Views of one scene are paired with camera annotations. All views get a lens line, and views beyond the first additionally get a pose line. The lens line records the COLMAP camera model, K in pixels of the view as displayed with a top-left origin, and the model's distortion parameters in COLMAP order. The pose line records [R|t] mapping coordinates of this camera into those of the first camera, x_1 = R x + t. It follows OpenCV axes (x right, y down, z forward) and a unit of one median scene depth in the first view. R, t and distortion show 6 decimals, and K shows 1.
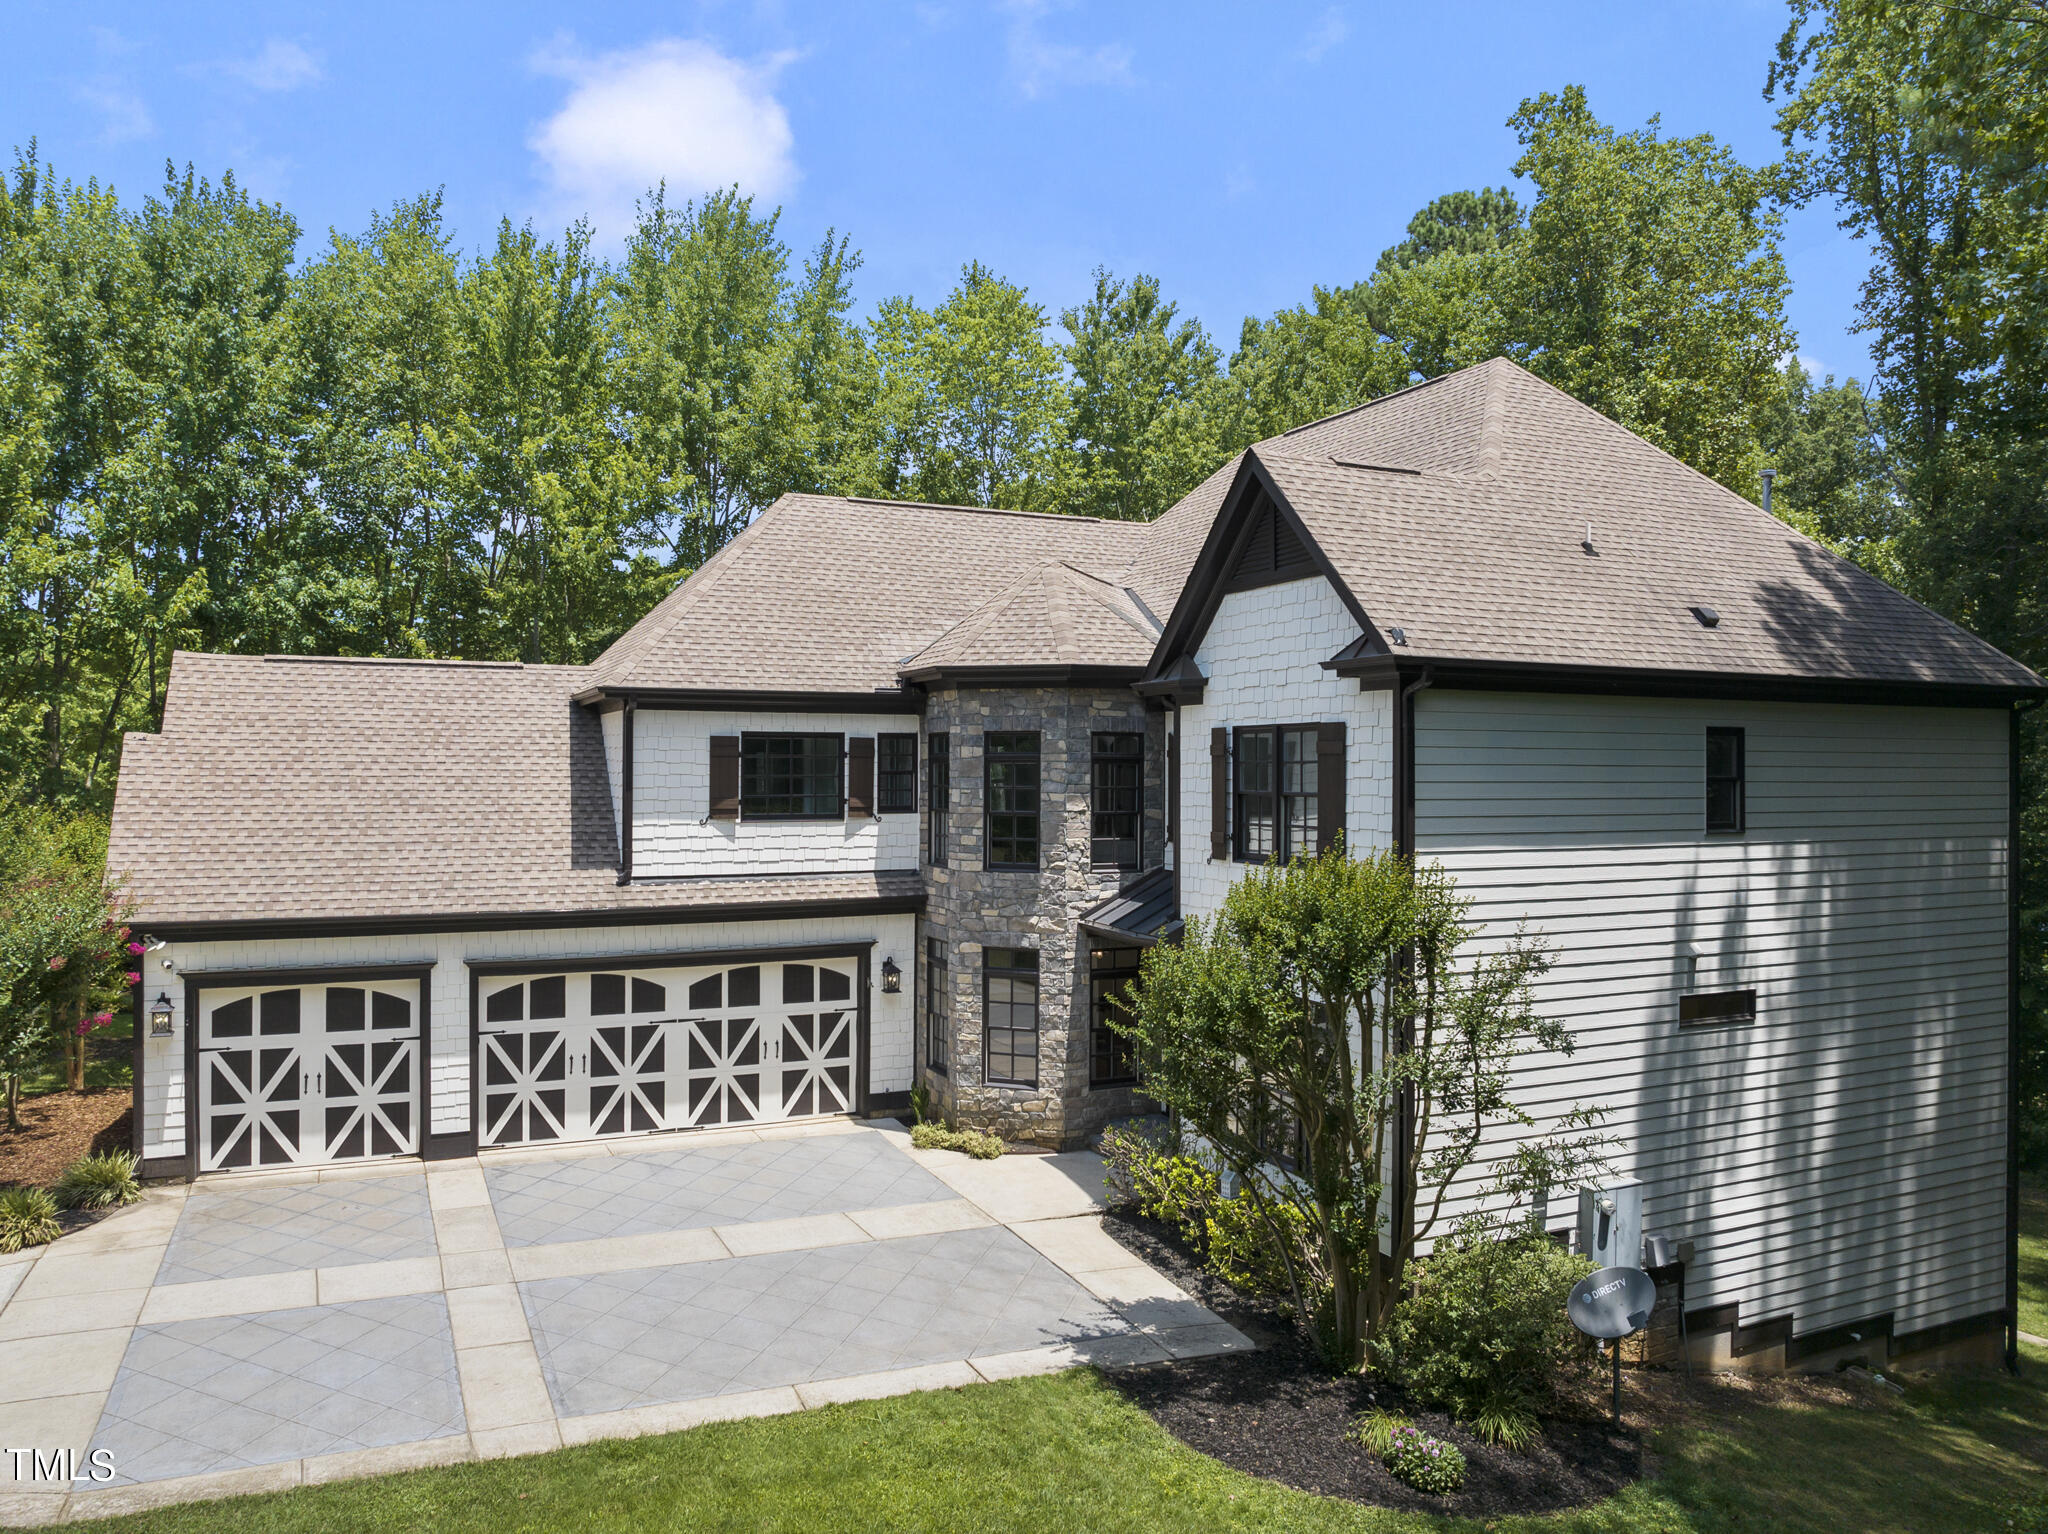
lens RADIAL K [[1401.4, 0, 1005.5], [0, 1401.4, 767.6], [0, 0, 1]] dist [-0.004458, -0.001792]
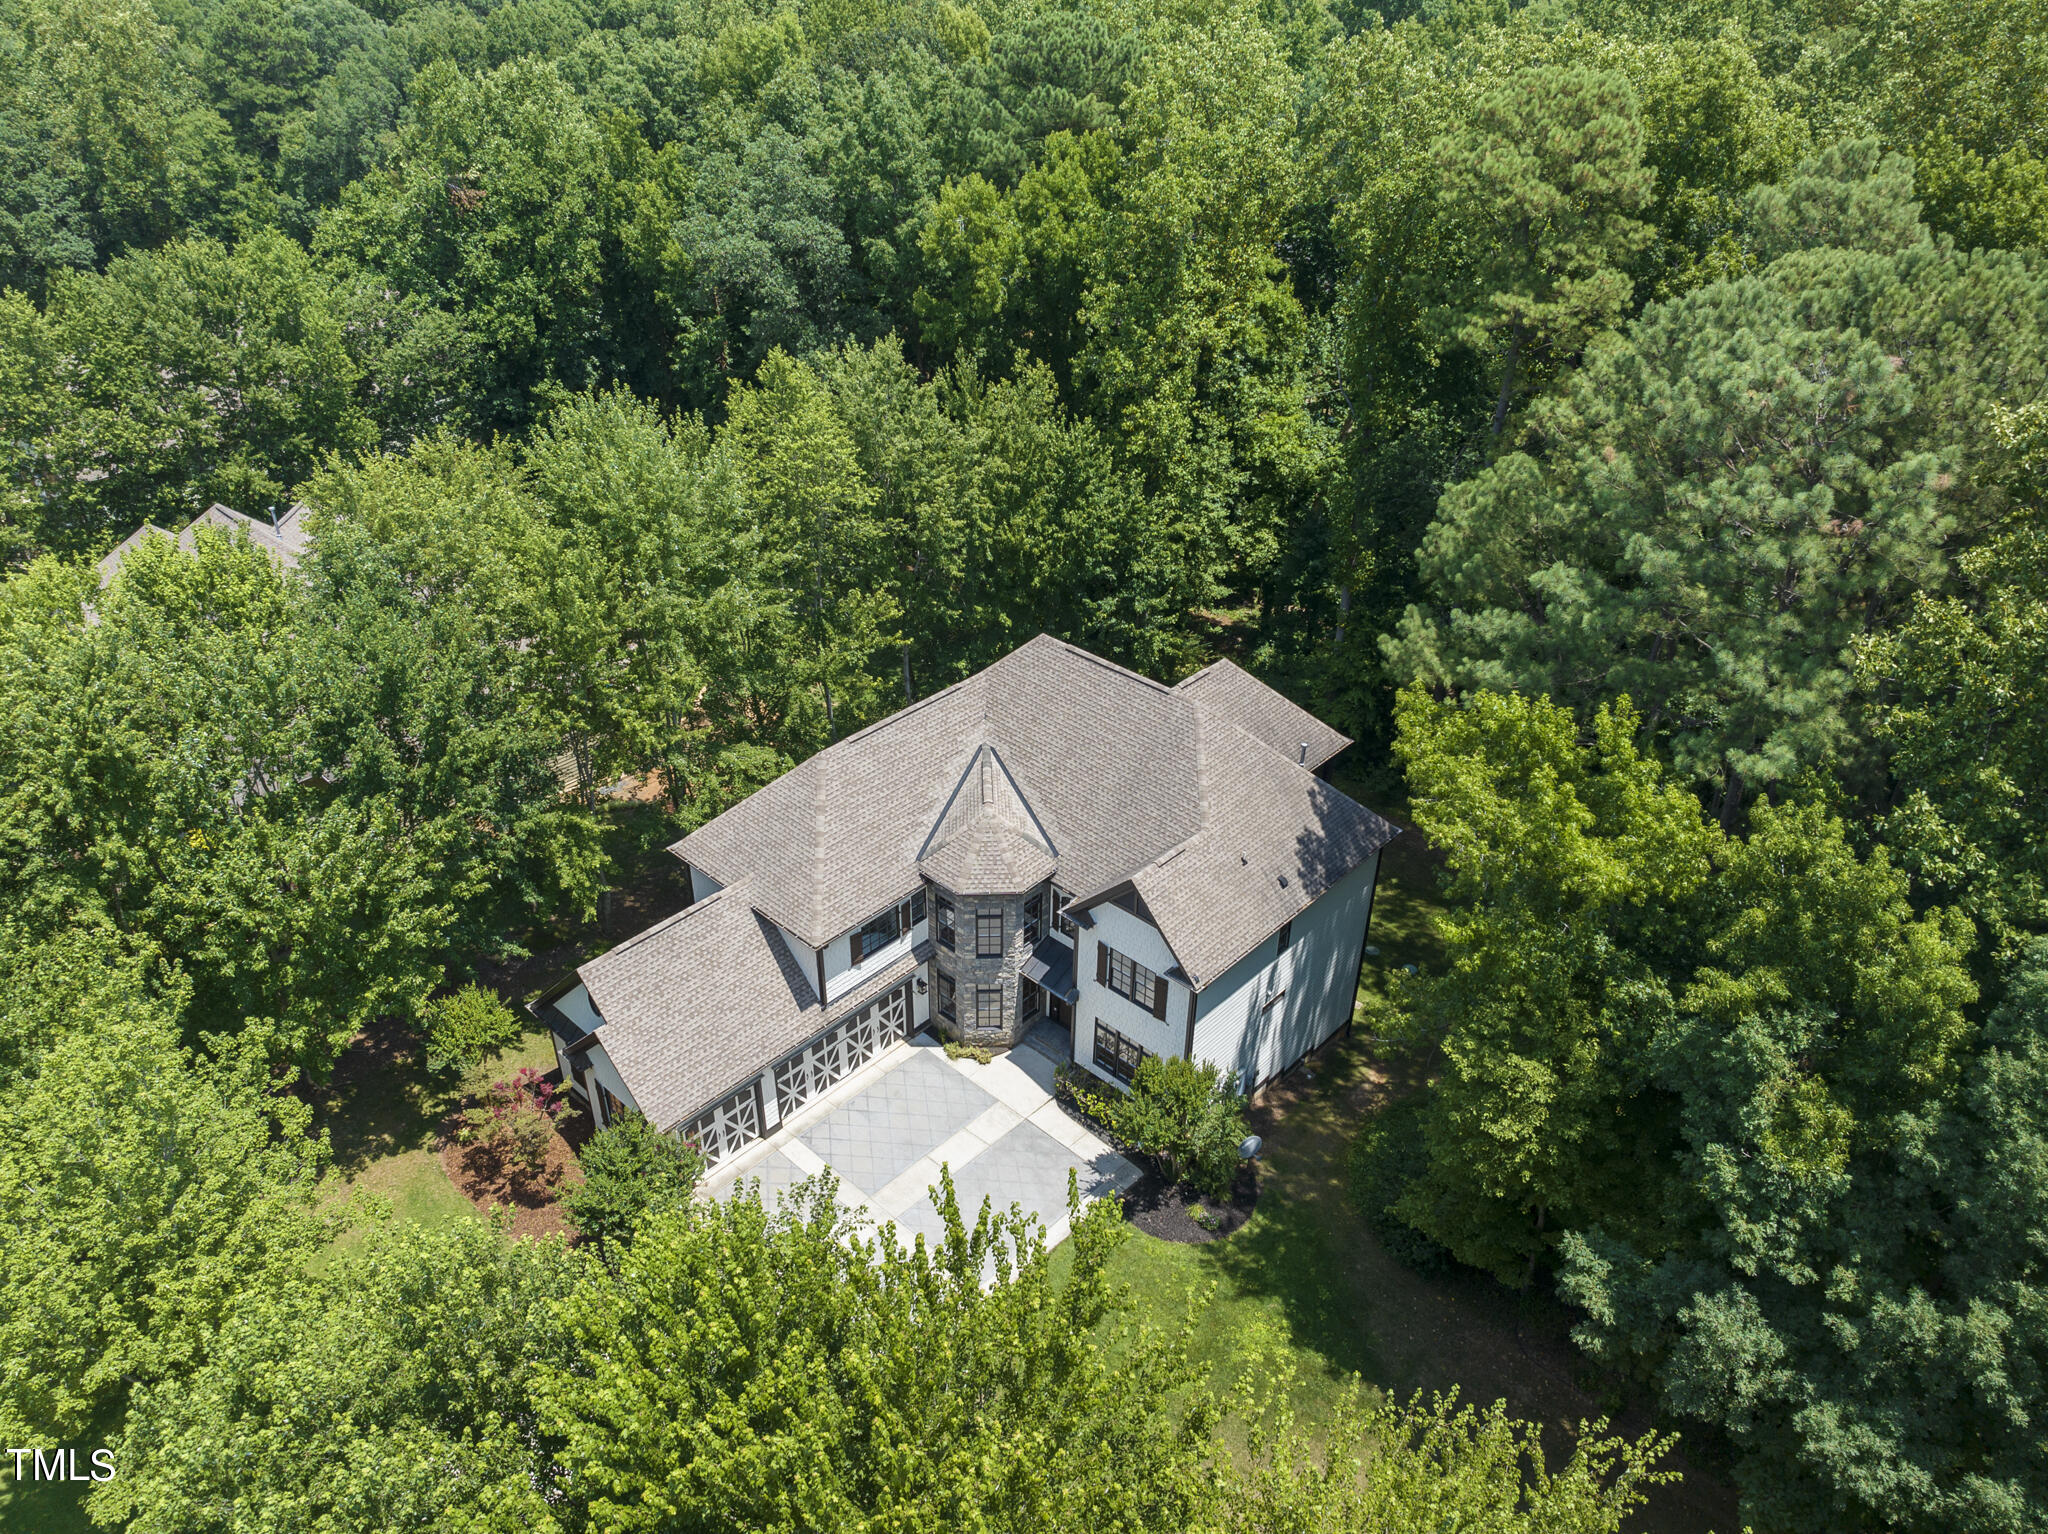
lens RADIAL K [[1451.2, 0, 1024.0], [0, 1451.2, 767.0], [0, 0, 1]] dist [0.000261, -0.000217]
pose [[0.910618, -0.209467, 0.356228, -0.731690], [-0.032580, 0.822944, 0.567187, -1.540992], [-0.411962, -0.528097, 0.742564, -0.596324]]
